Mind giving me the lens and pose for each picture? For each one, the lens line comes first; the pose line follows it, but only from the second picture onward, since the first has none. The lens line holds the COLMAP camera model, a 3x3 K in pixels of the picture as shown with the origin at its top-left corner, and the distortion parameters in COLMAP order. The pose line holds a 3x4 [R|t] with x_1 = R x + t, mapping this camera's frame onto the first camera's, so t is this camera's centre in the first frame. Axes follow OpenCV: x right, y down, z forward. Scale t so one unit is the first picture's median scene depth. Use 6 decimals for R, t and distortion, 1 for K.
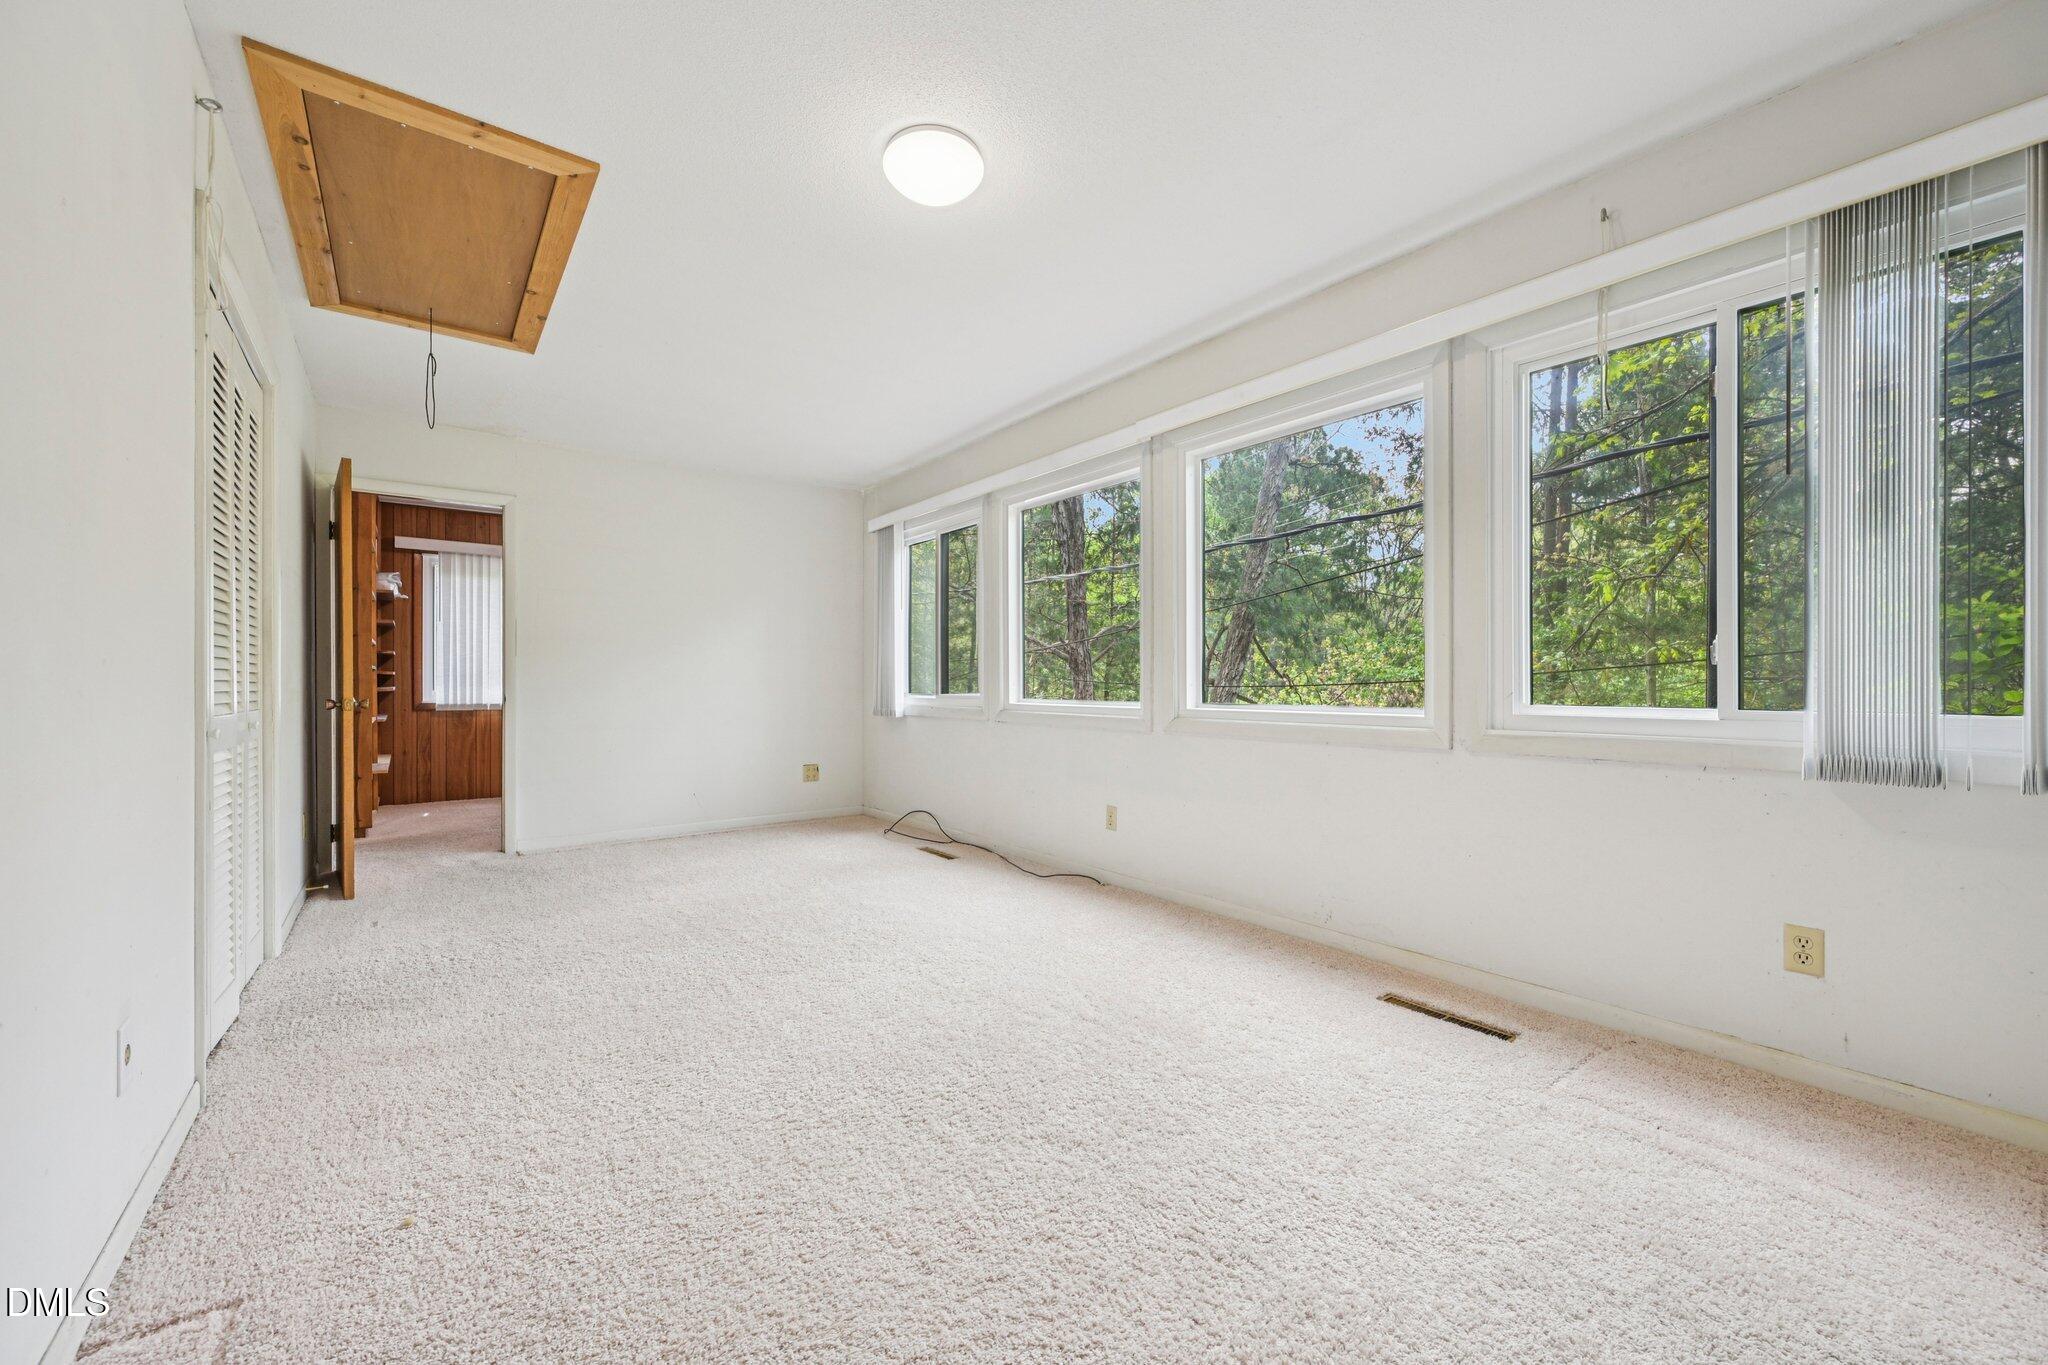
lens RADIAL K [[803.3, 0, 1020.3], [0, 803.3, 686.8], [0, 0, 1]] dist [-0.000271, 0.000046]
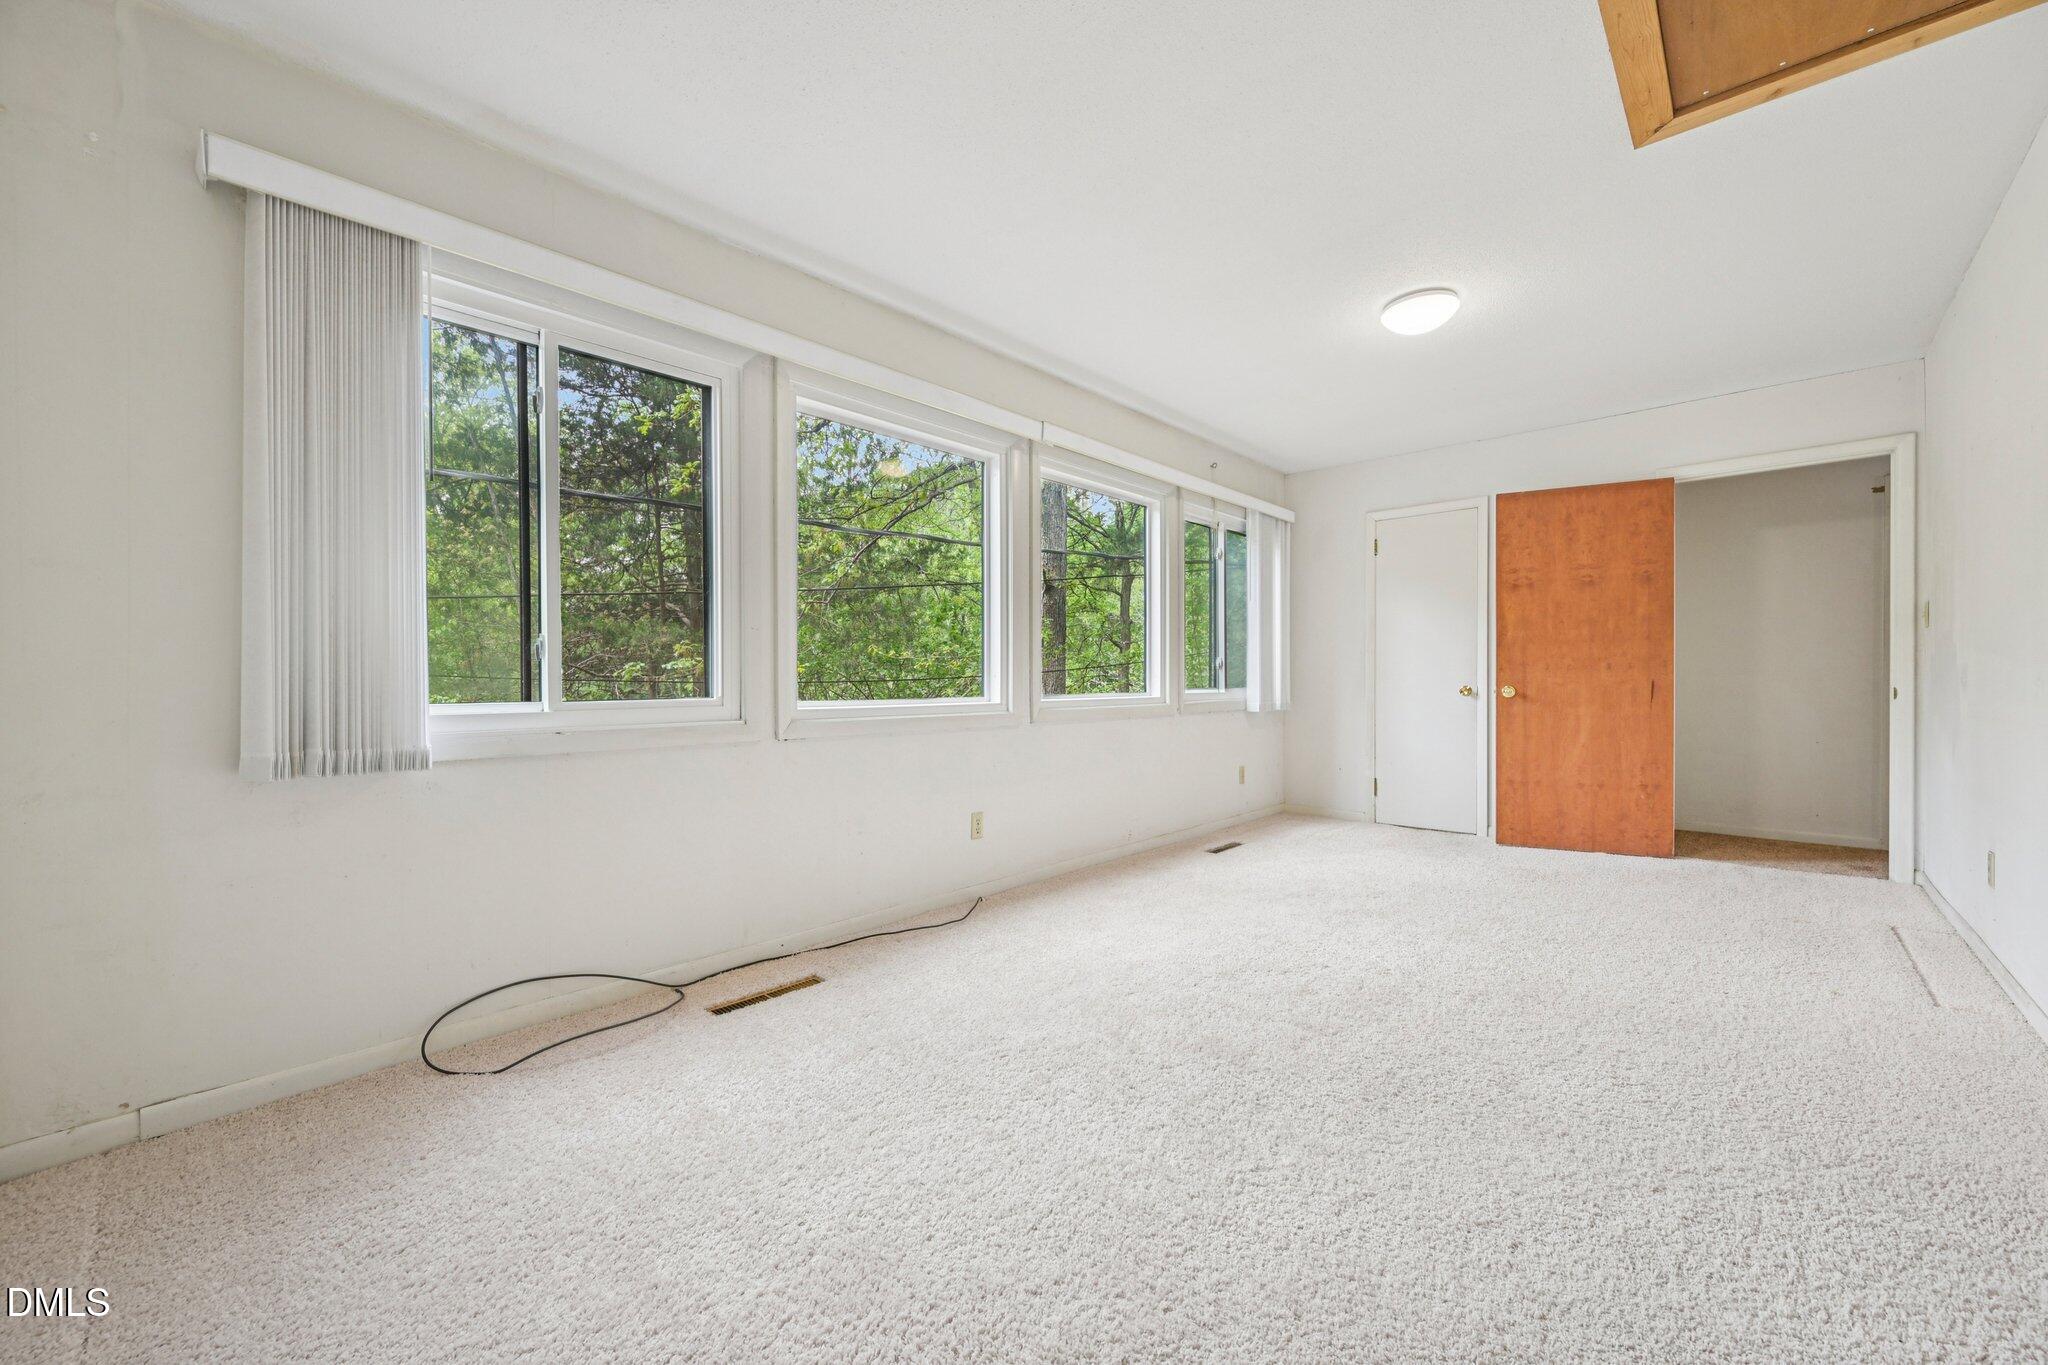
lens RADIAL K [[803.3, 0, 1020.7], [0, 803.3, 679.4], [0, 0, 1]] dist [-0.000271, 0.000046]
pose [[-0.175606, -0.007464, 0.984432, -0.773897], [-0.000662, 0.999972, 0.007464, -0.009006], [-0.984460, 0.000659, -0.175606, 1.088607]]
